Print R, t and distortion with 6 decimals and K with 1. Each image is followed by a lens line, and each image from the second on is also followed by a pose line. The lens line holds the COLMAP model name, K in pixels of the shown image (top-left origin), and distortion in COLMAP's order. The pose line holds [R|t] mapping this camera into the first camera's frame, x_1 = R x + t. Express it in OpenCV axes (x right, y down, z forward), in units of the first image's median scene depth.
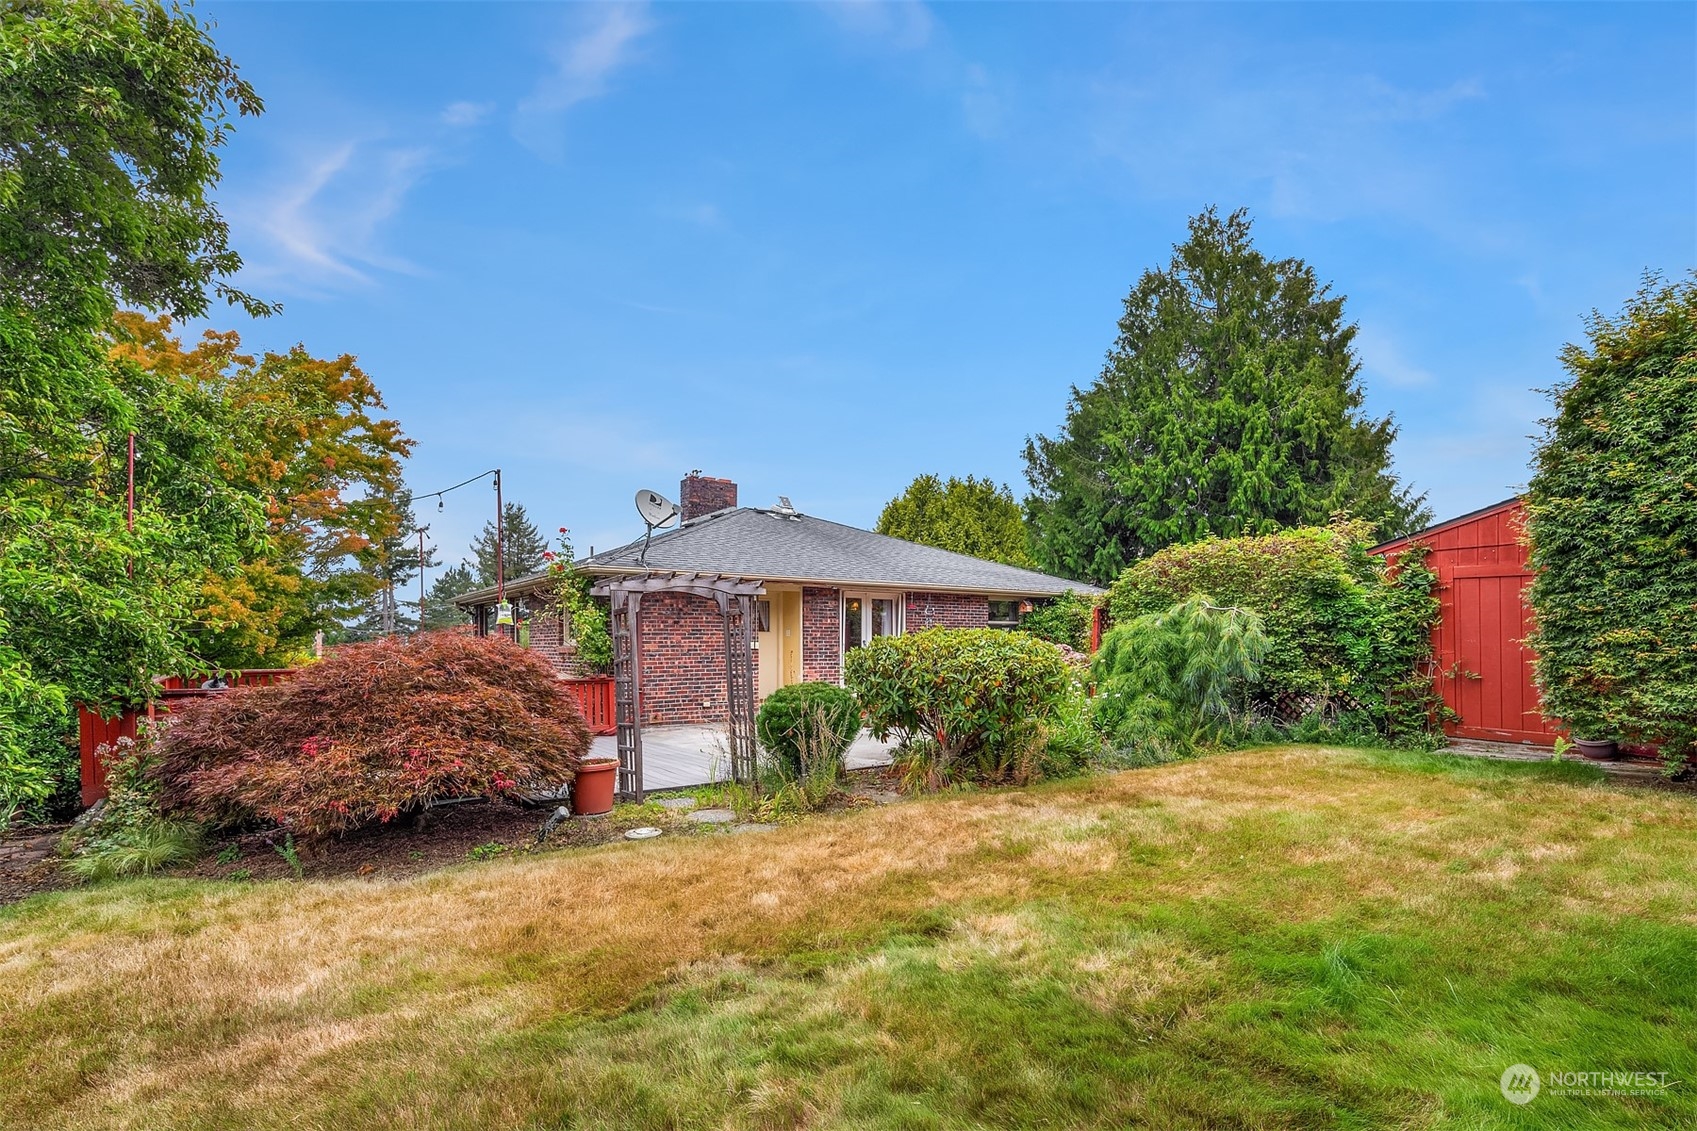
lens RADIAL K [[828.1, 0, 834.5], [0, 828.1, 648.2], [0, 0, 1]] dist [-0.003739, -0.001107]
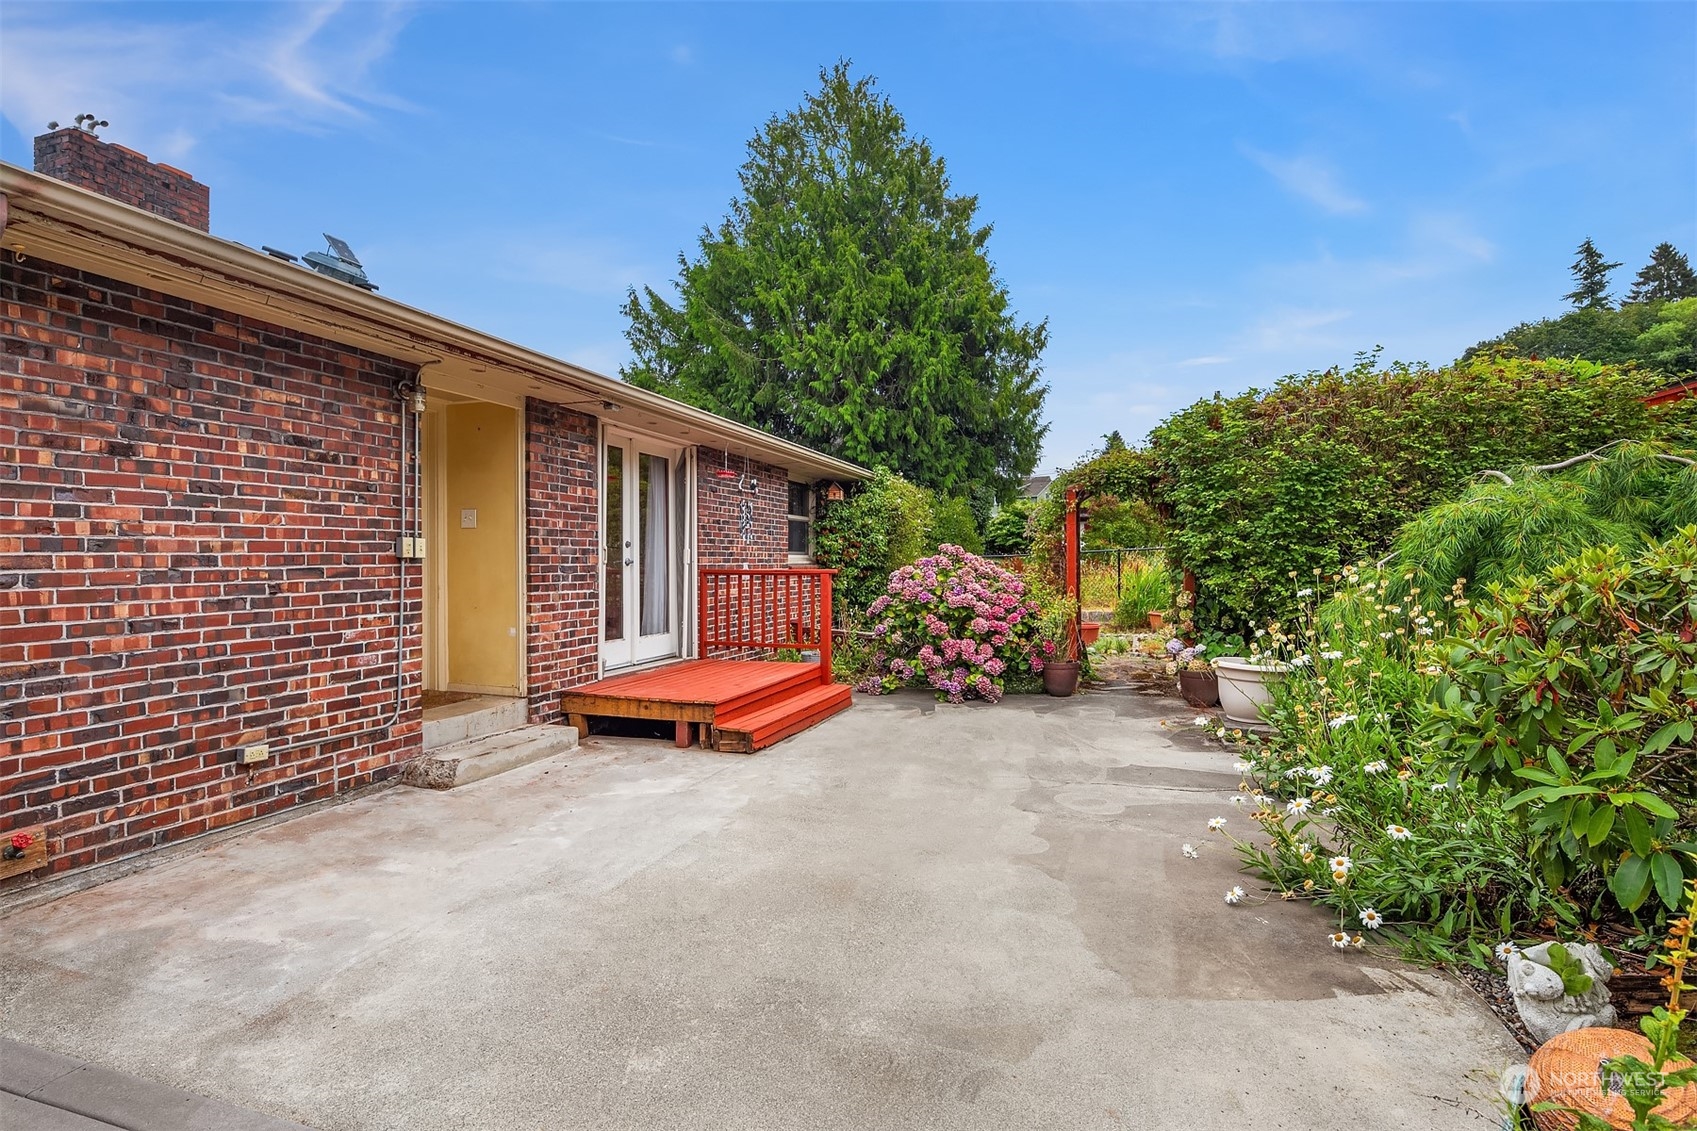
lens RADIAL K [[828.1, 0, 856.2], [0, 828.1, 564.7], [0, 0, 1]] dist [-0.003739, -0.001107]
pose [[0.796673, -0.002251, 0.604407, -0.111539], [0.002167, 0.999997, 0.000867, 0.002631], [-0.604407, 0.000619, 0.796675, 0.451437]]
